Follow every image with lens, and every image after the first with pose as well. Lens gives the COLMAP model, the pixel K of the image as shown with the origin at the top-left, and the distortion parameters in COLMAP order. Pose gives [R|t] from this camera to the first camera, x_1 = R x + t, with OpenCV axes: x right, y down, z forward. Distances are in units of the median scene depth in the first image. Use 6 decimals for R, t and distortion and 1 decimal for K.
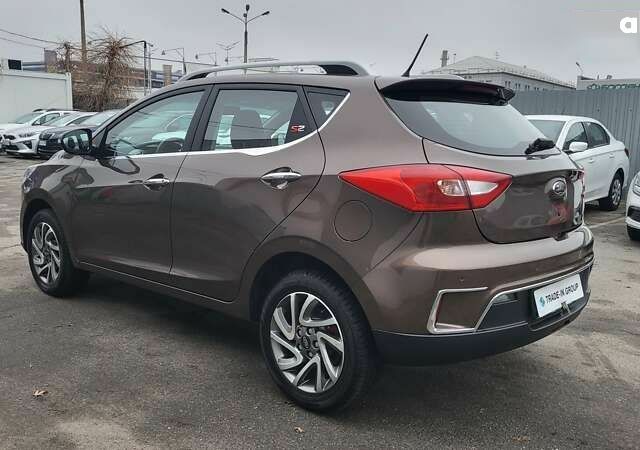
lens RADIAL K [[600.1, 0, 310.5], [0, 600.1, 229.1], [0, 0, 1]] dist [0.048484, 0.007447]
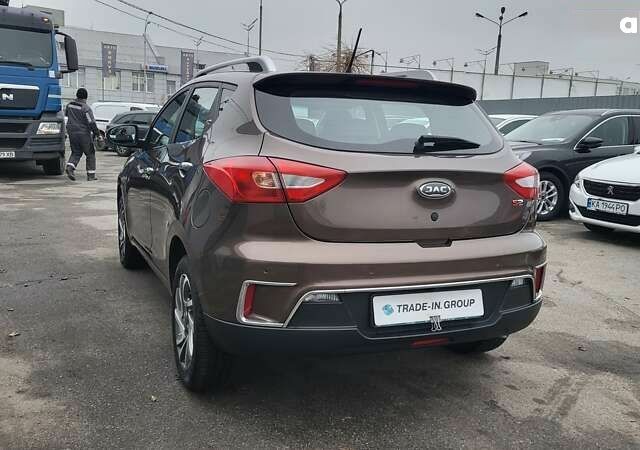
lens RADIAL K [[607.1, 0, 322.2], [0, 607.1, 225.9], [0, 0, 1]] dist [0.040446, -0.001849]
pose [[0.918504, 0.072739, -0.388665, 0.605422], [-0.079974, 0.996794, -0.002446, 0.002039], [0.387241, 0.033330, 0.921376, 0.090008]]
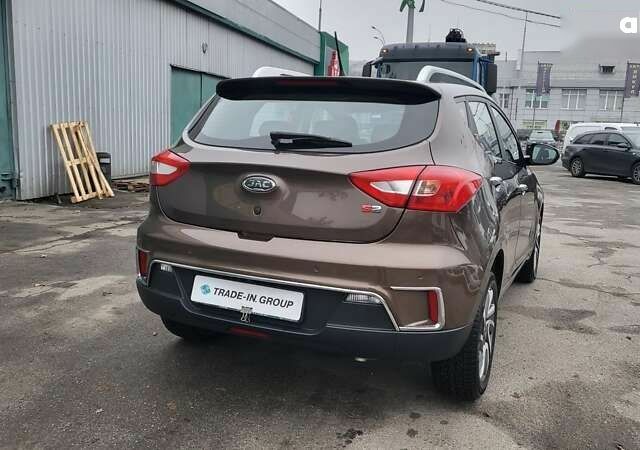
lens RADIAL K [[607.1, 0, 322.2], [0, 607.1, 225.9], [0, 0, 1]] dist [0.040446, -0.001849]
pose [[0.318455, 0.133338, -0.938514, 1.308293], [-0.185111, 0.979744, 0.076384, -0.093168], [0.929688, 0.149405, 0.336687, 0.772719]]
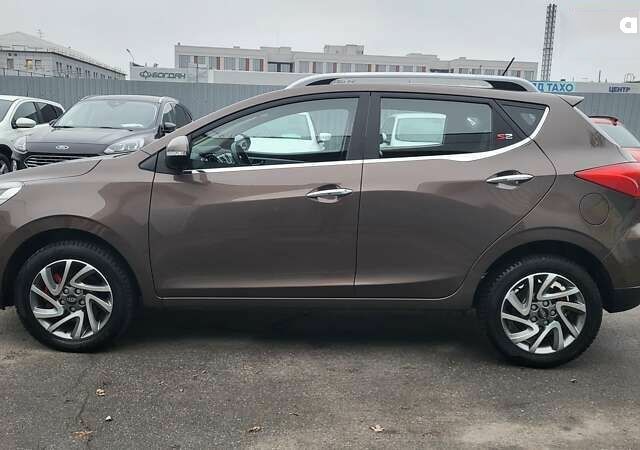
lens RADIAL K [[607.1, 0, 322.2], [0, 607.1, 225.9], [0, 0, 1]] dist [0.040446, -0.001849]
pose [[0.757334, -0.114804, 0.642857, -1.077921], [0.102666, 0.993115, 0.056407, -0.098783], [-0.644906, 0.023281, 0.763907, 0.332820]]
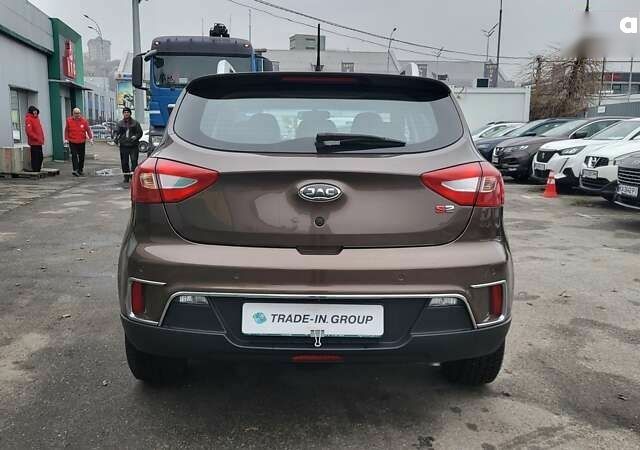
lens RADIAL K [[607.1, 0, 322.2], [0, 607.1, 225.9], [0, 0, 1]] dist [0.040446, -0.001849]
pose [[0.693803, 0.091449, -0.714335, 1.000611], [-0.111203, 0.993612, 0.019196, -0.037388], [0.711527, 0.066118, 0.699541, 0.412090]]
